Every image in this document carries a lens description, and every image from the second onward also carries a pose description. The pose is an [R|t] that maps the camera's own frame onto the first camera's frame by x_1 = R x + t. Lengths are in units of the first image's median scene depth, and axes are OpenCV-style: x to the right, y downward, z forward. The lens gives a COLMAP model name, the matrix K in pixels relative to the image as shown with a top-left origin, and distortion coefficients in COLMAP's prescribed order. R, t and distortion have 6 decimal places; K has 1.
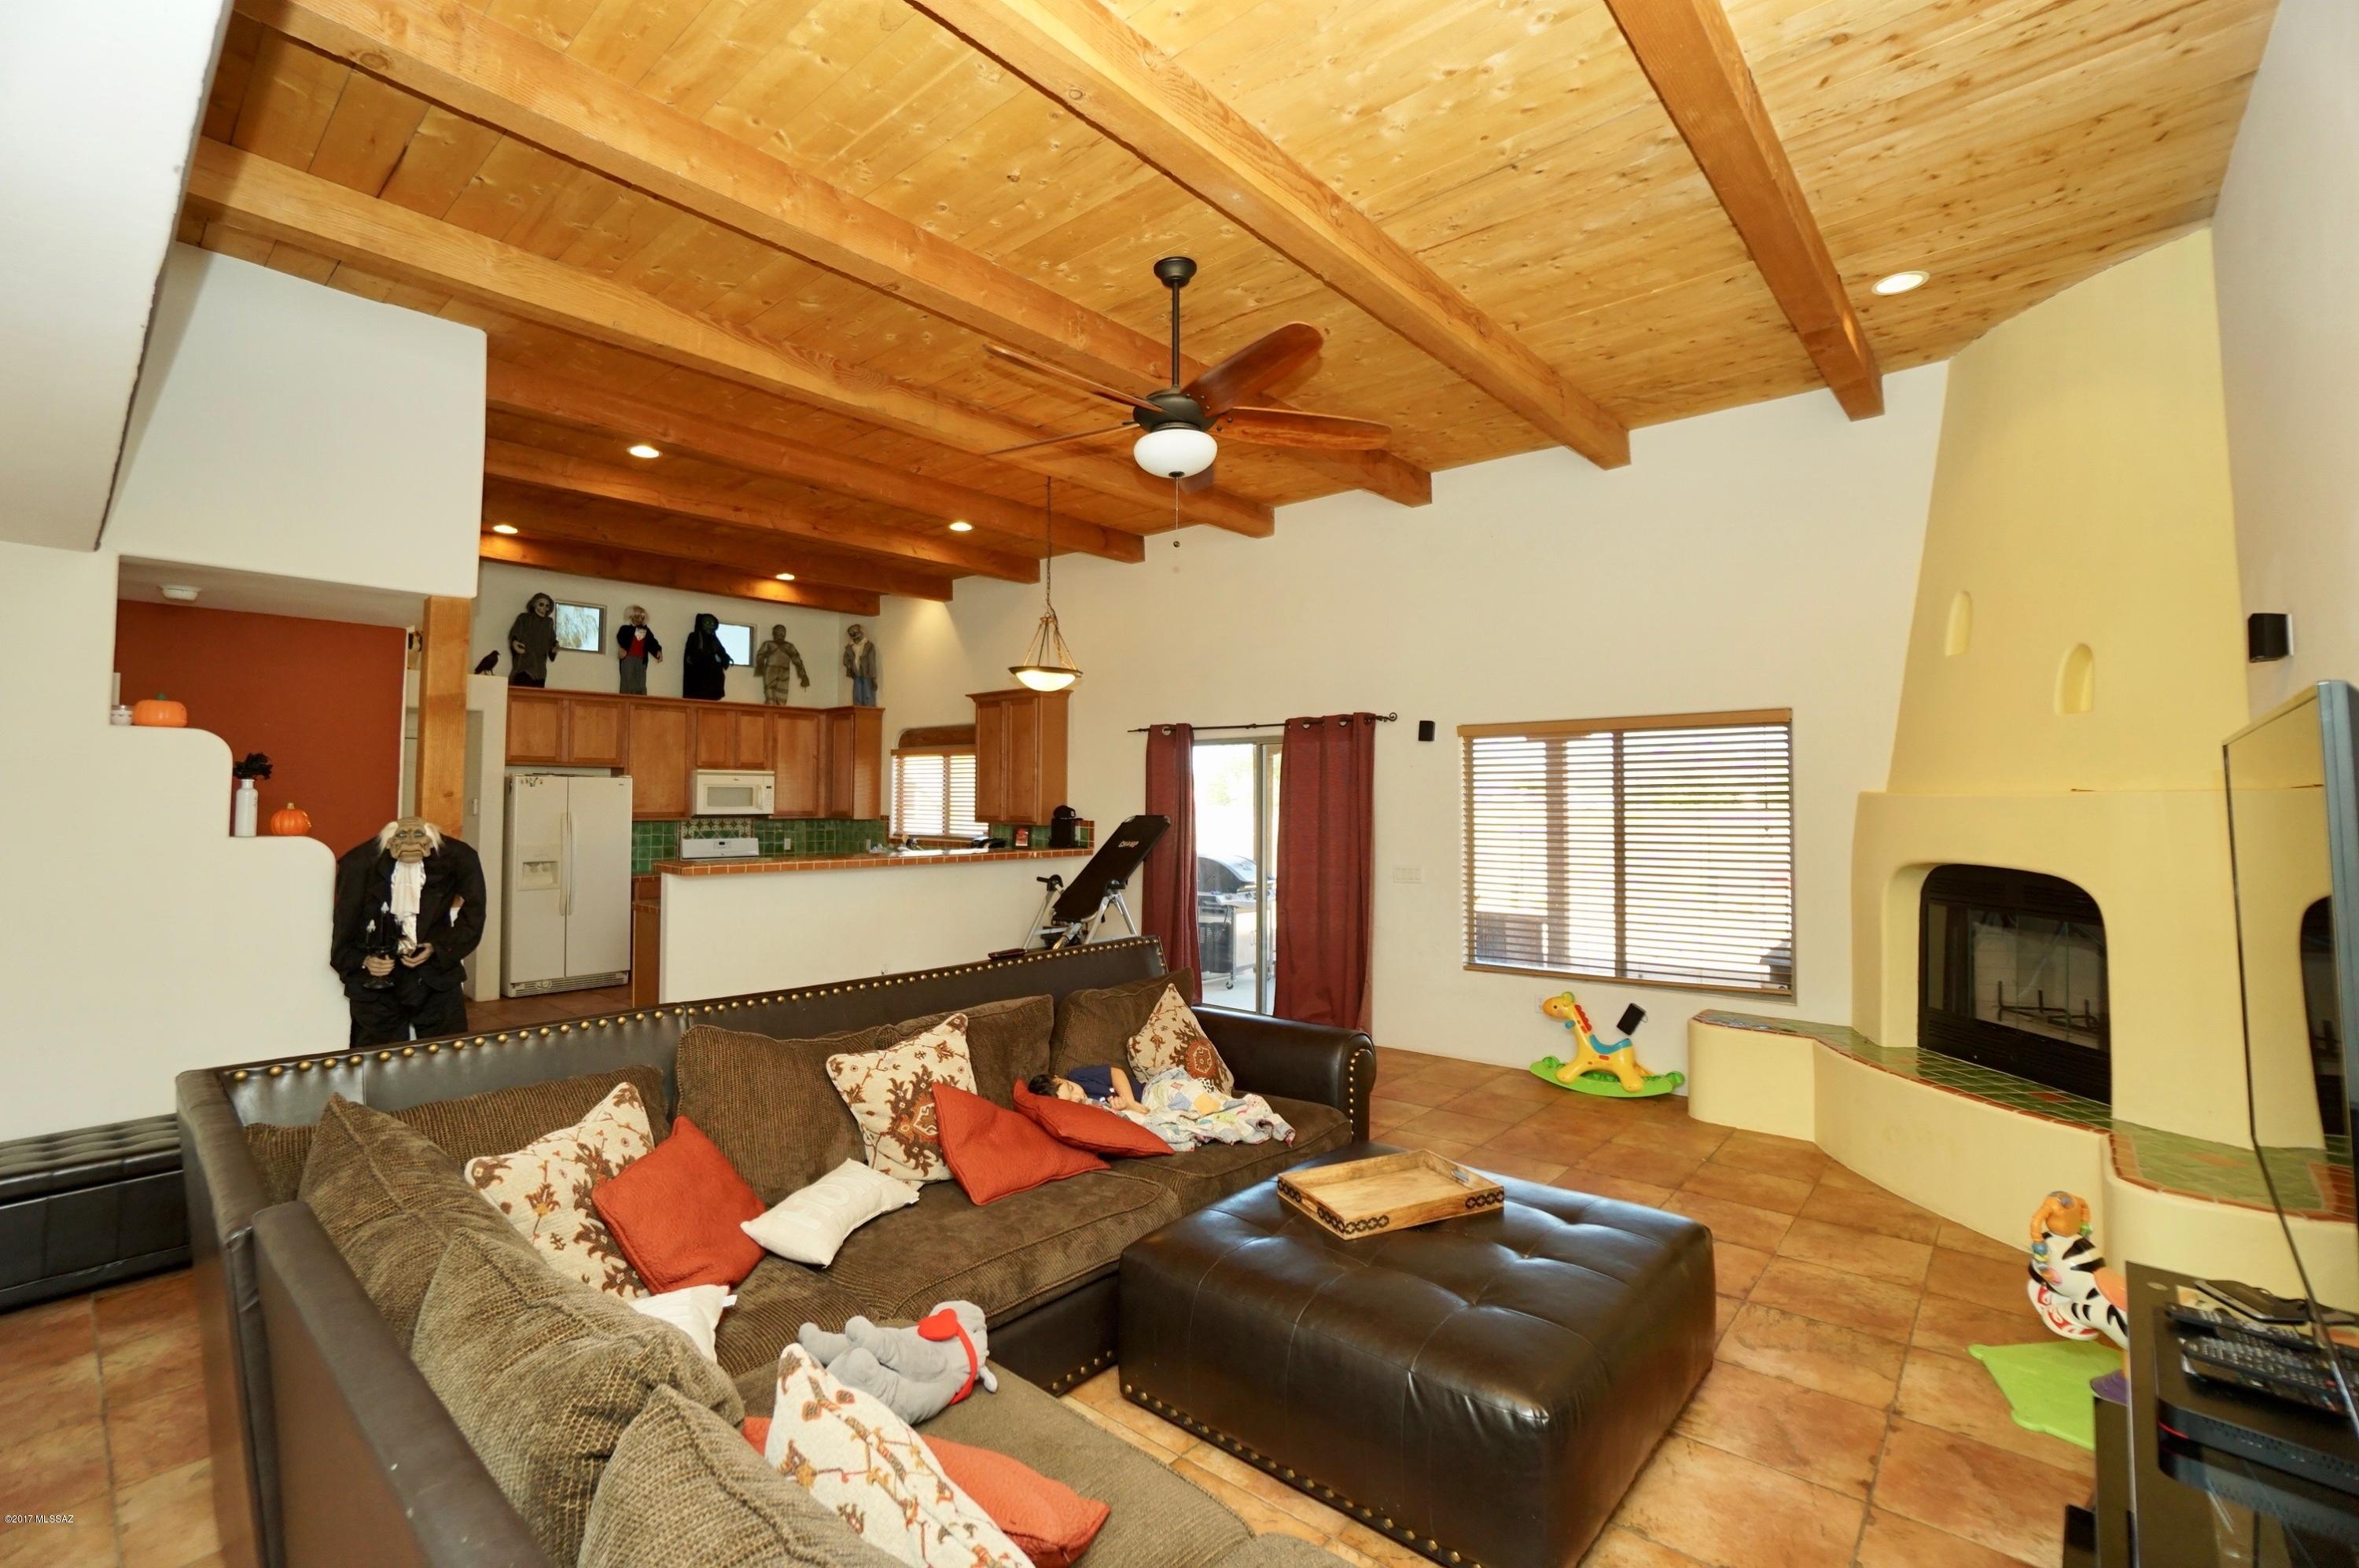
lens RADIAL K [[1036.7, 0, 1173.4], [0, 1036.7, 760.3], [0, 0, 1]] dist [-0.063388, 0.022455]
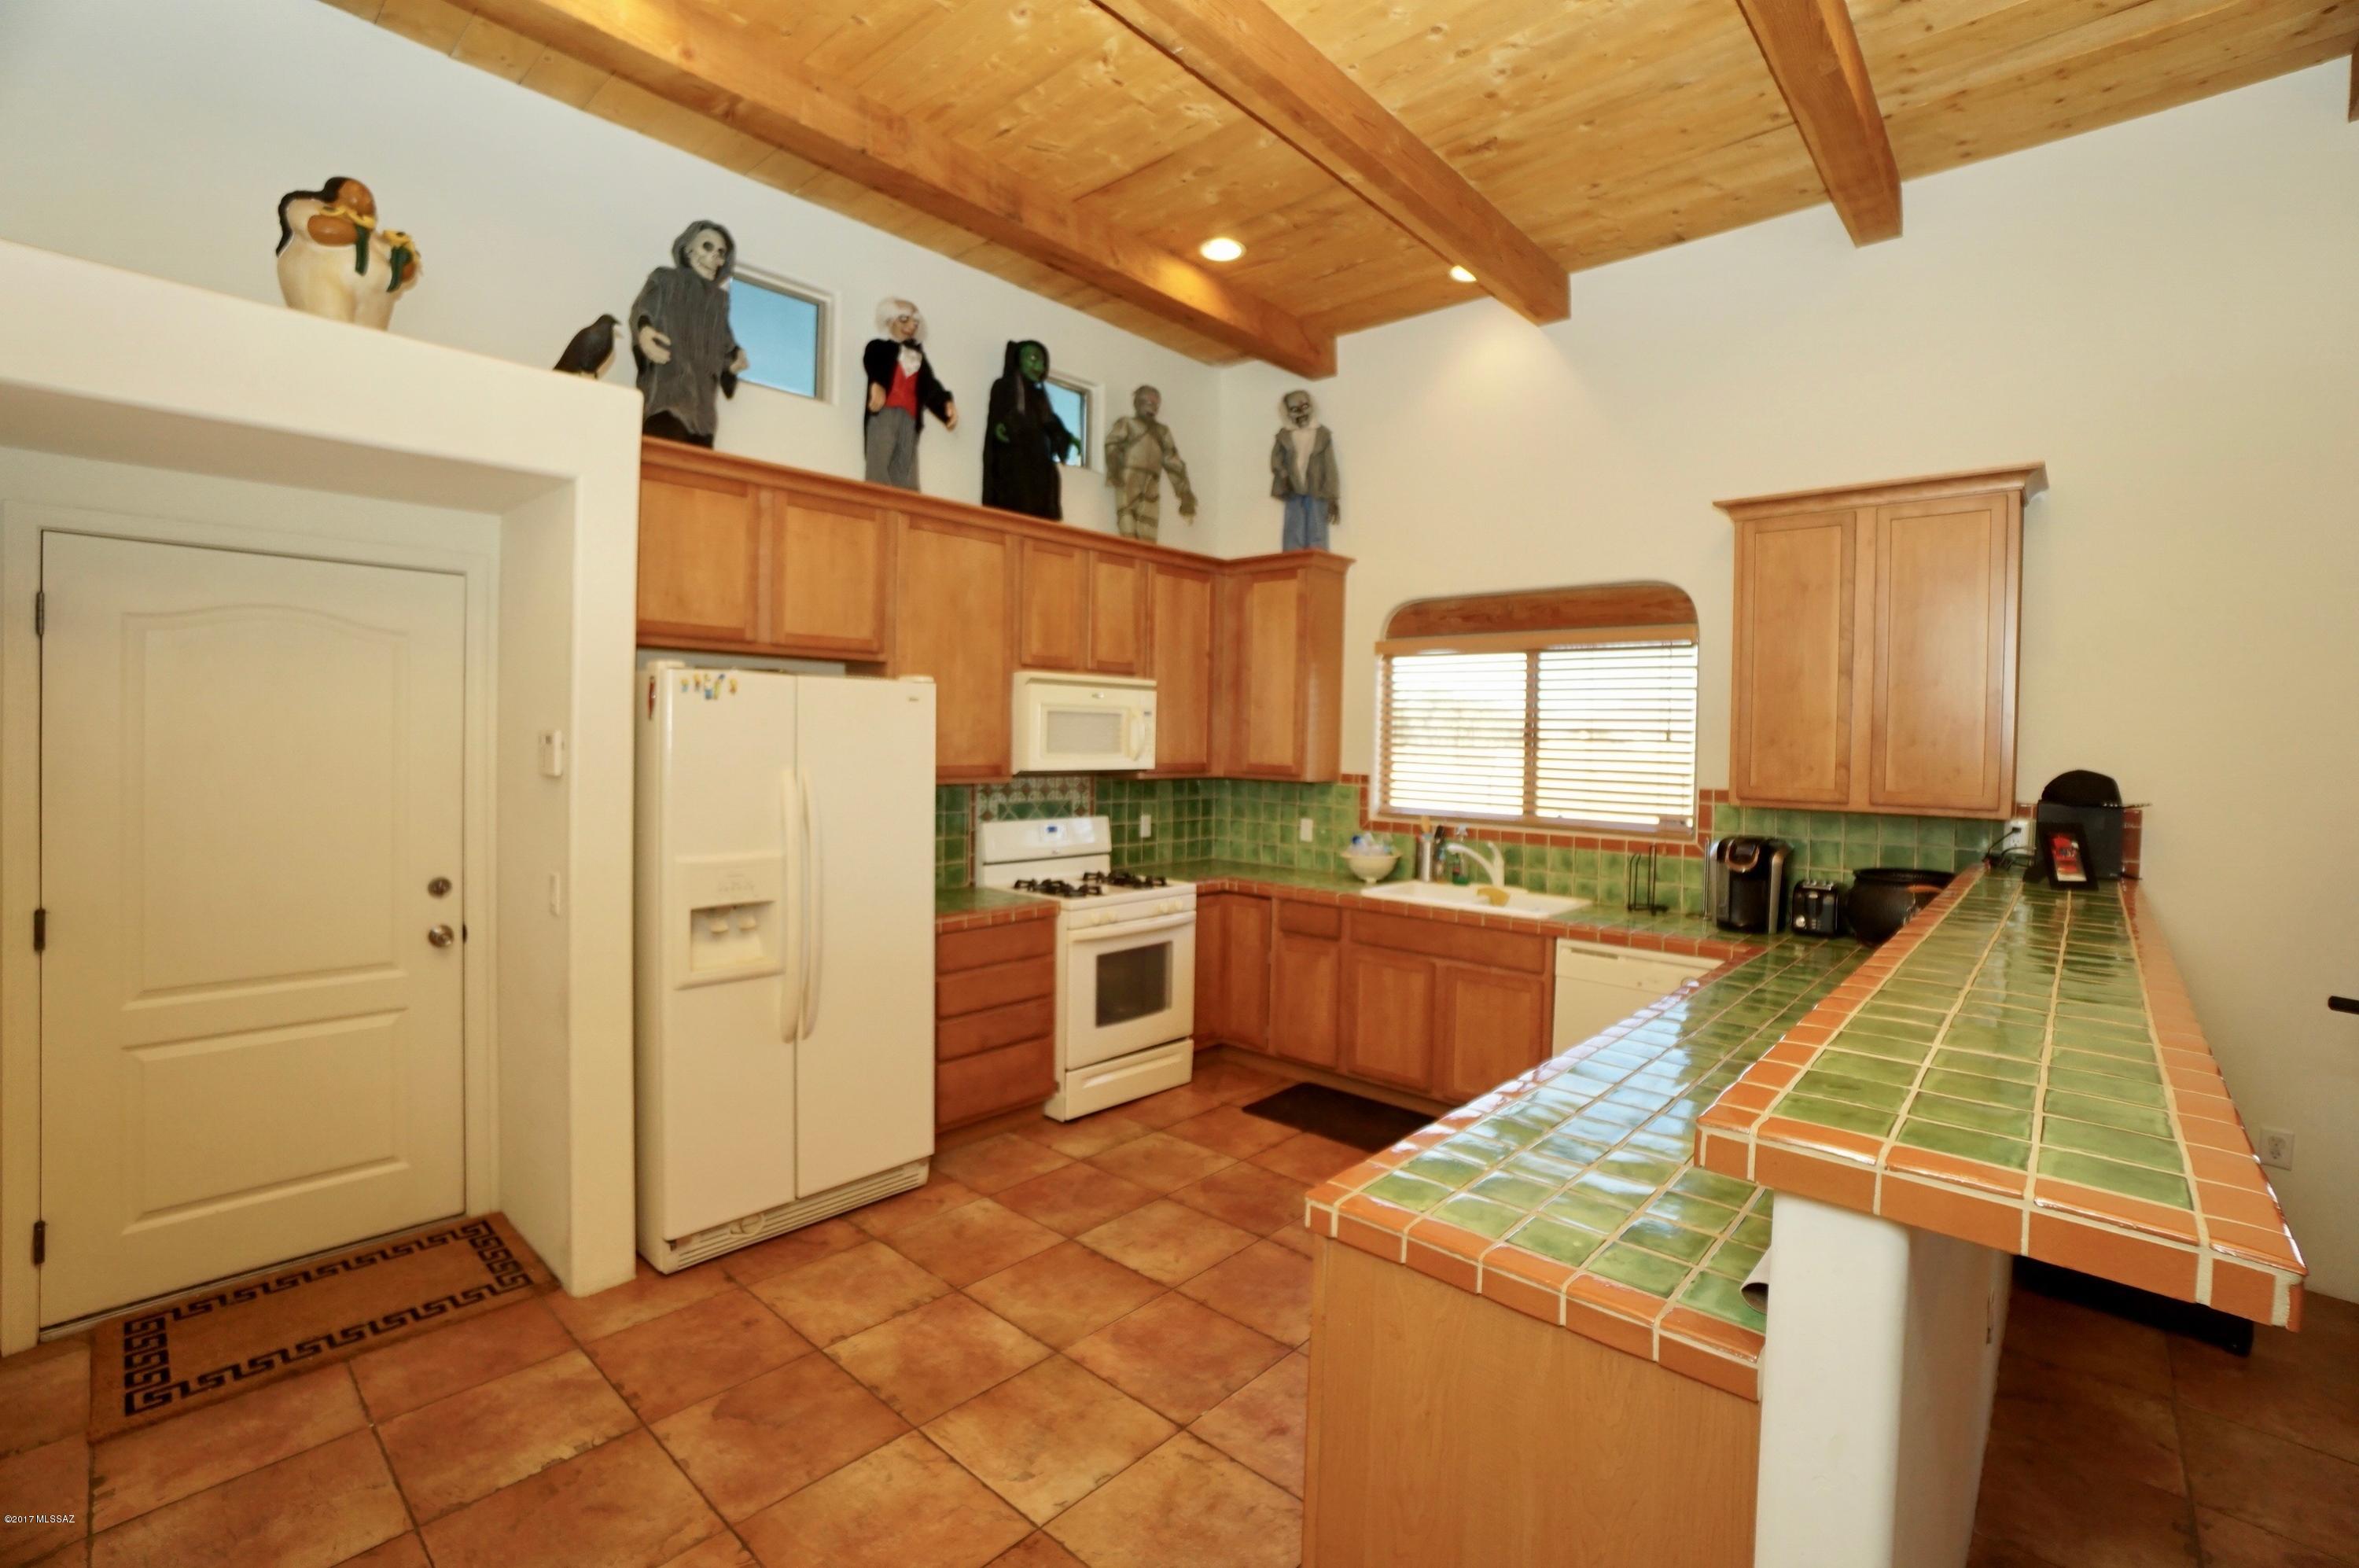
lens RADIAL K [[1036.7, 0, 1173.4], [0, 1036.7, 760.3], [0, 0, 1]] dist [-0.063388, 0.022455]
pose [[0.999679, 0.018665, -0.017111, -0.379022], [-0.017700, 0.998336, 0.054888, 0.021461], [0.018107, -0.054568, 0.998346, 0.523009]]
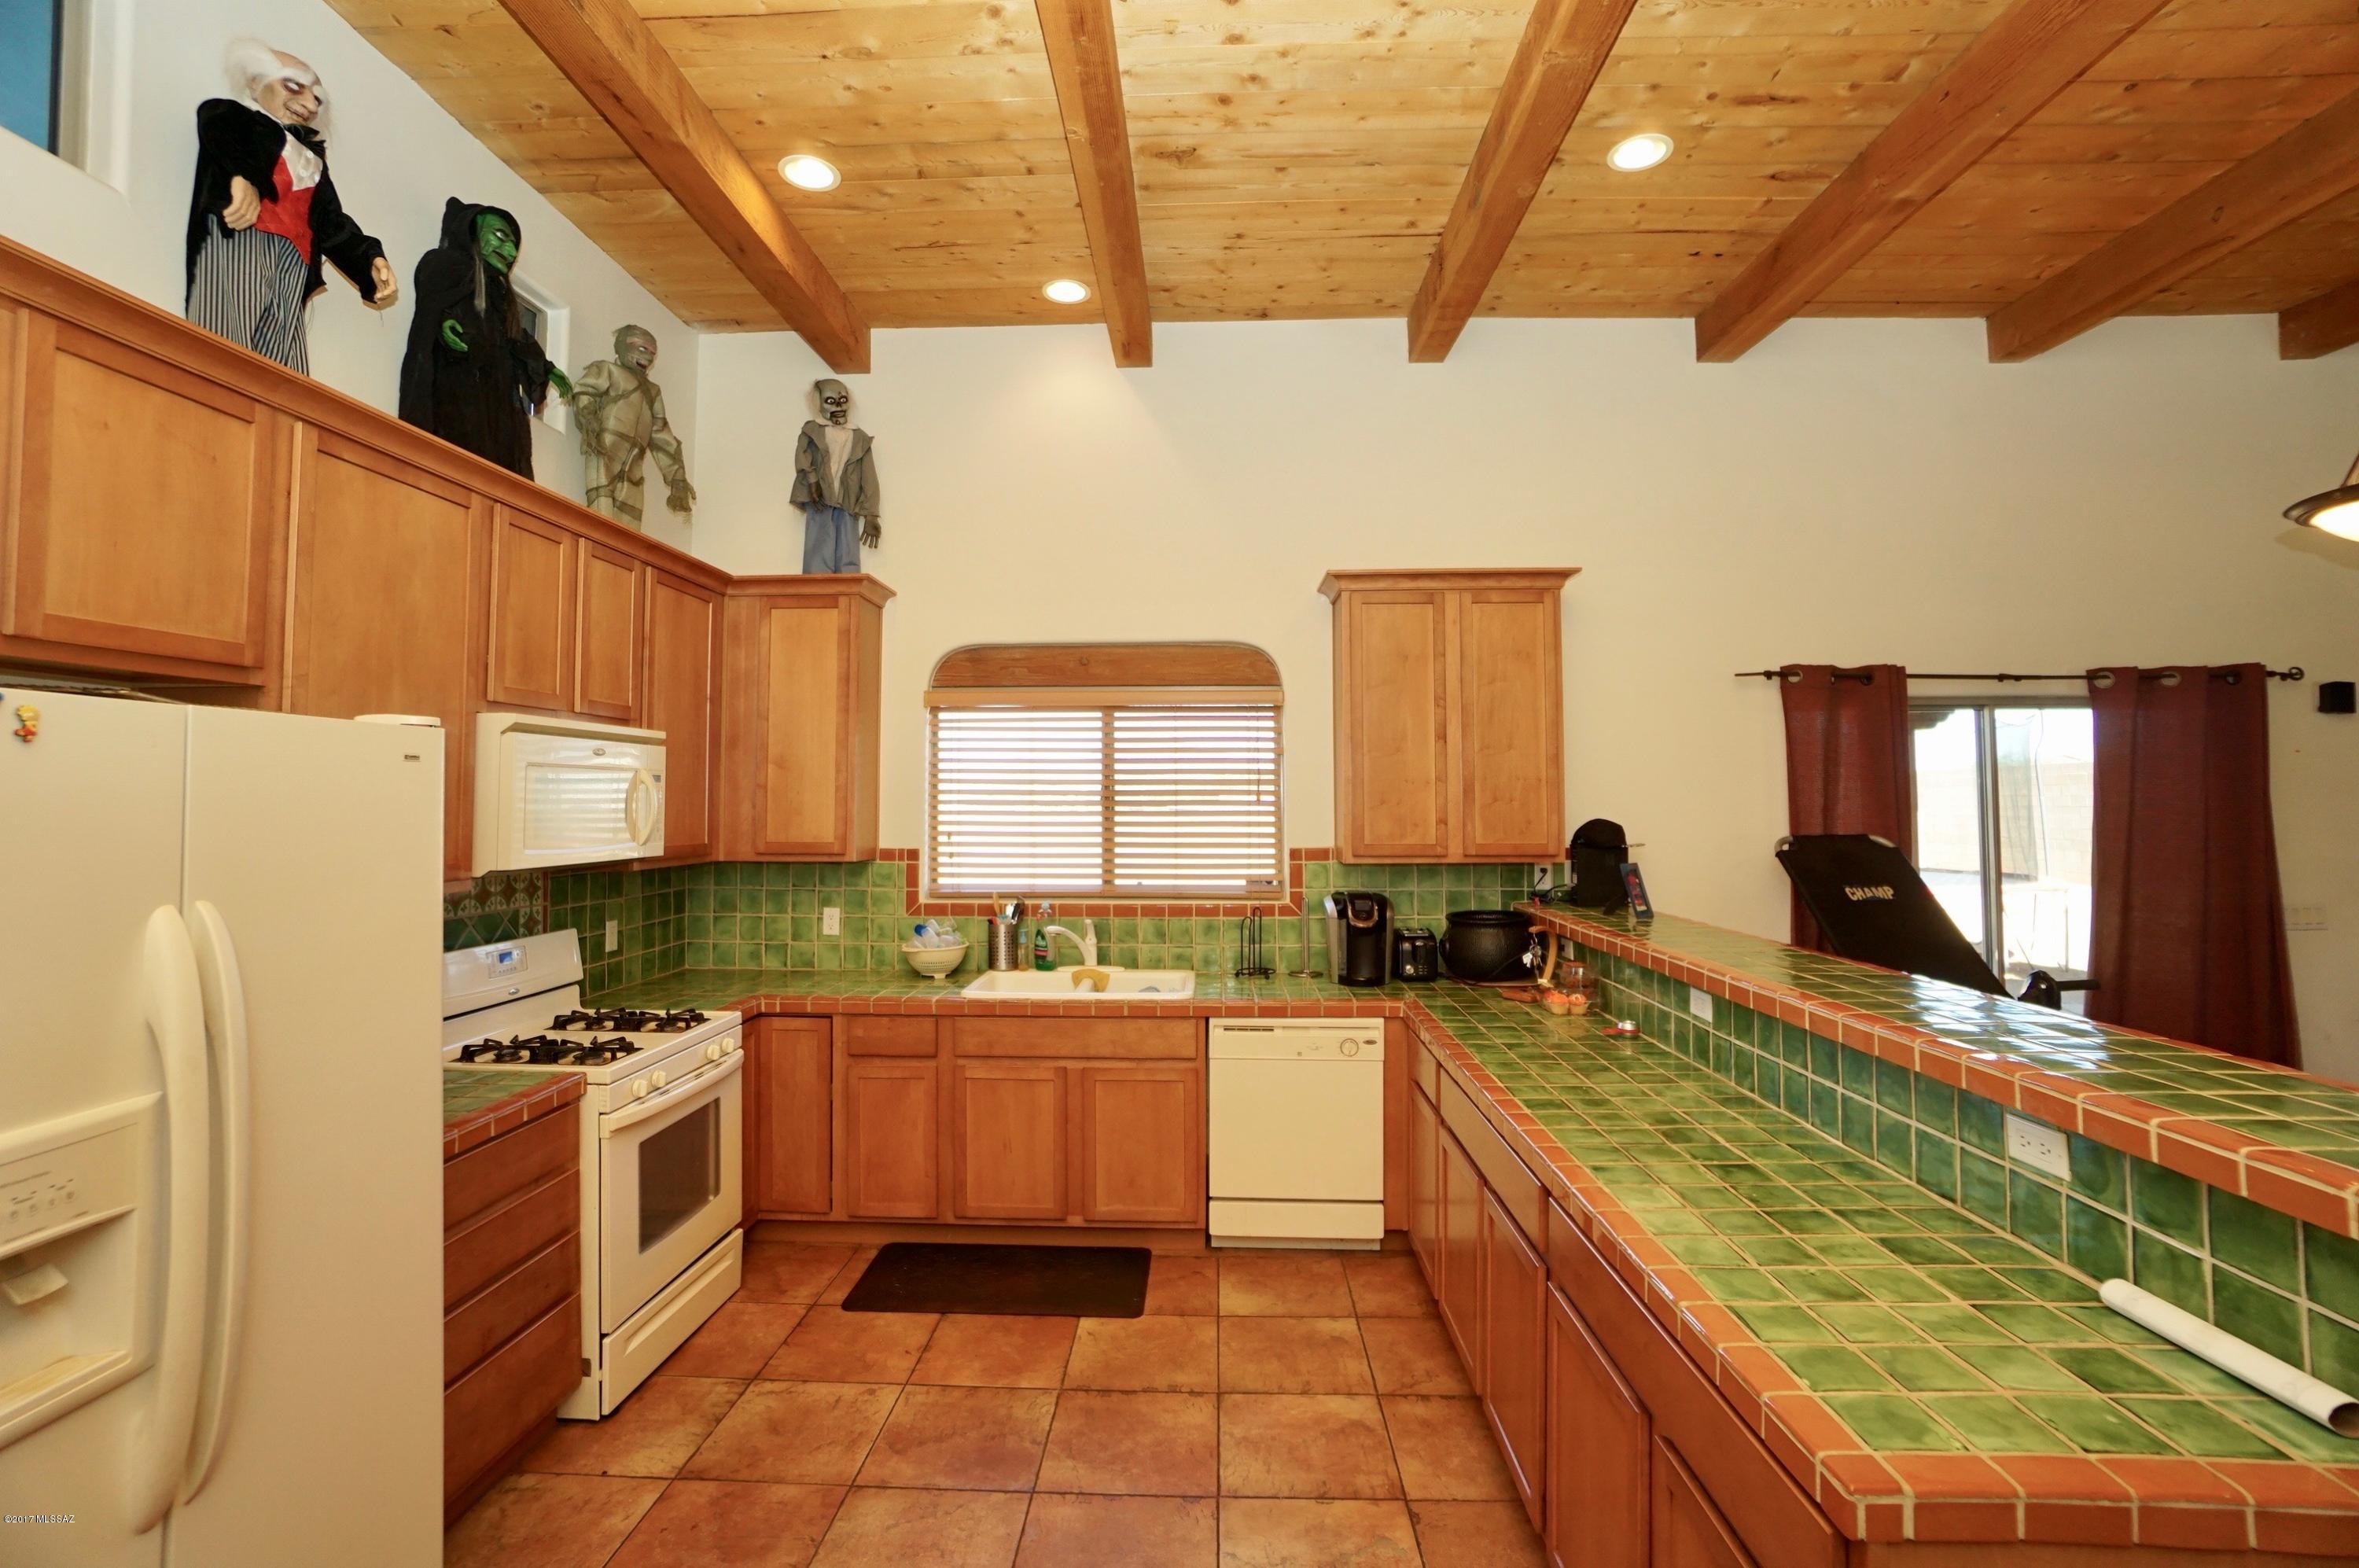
lens RADIAL K [[1036.7, 0, 1173.4], [0, 1036.7, 760.3], [0, 0, 1]] dist [-0.063388, 0.022455]
pose [[0.775550, 0.022474, 0.630886, -0.482504], [-0.017901, 0.999747, -0.013607, 0.022030], [-0.631033, -0.000741, 0.775756, 0.639665]]
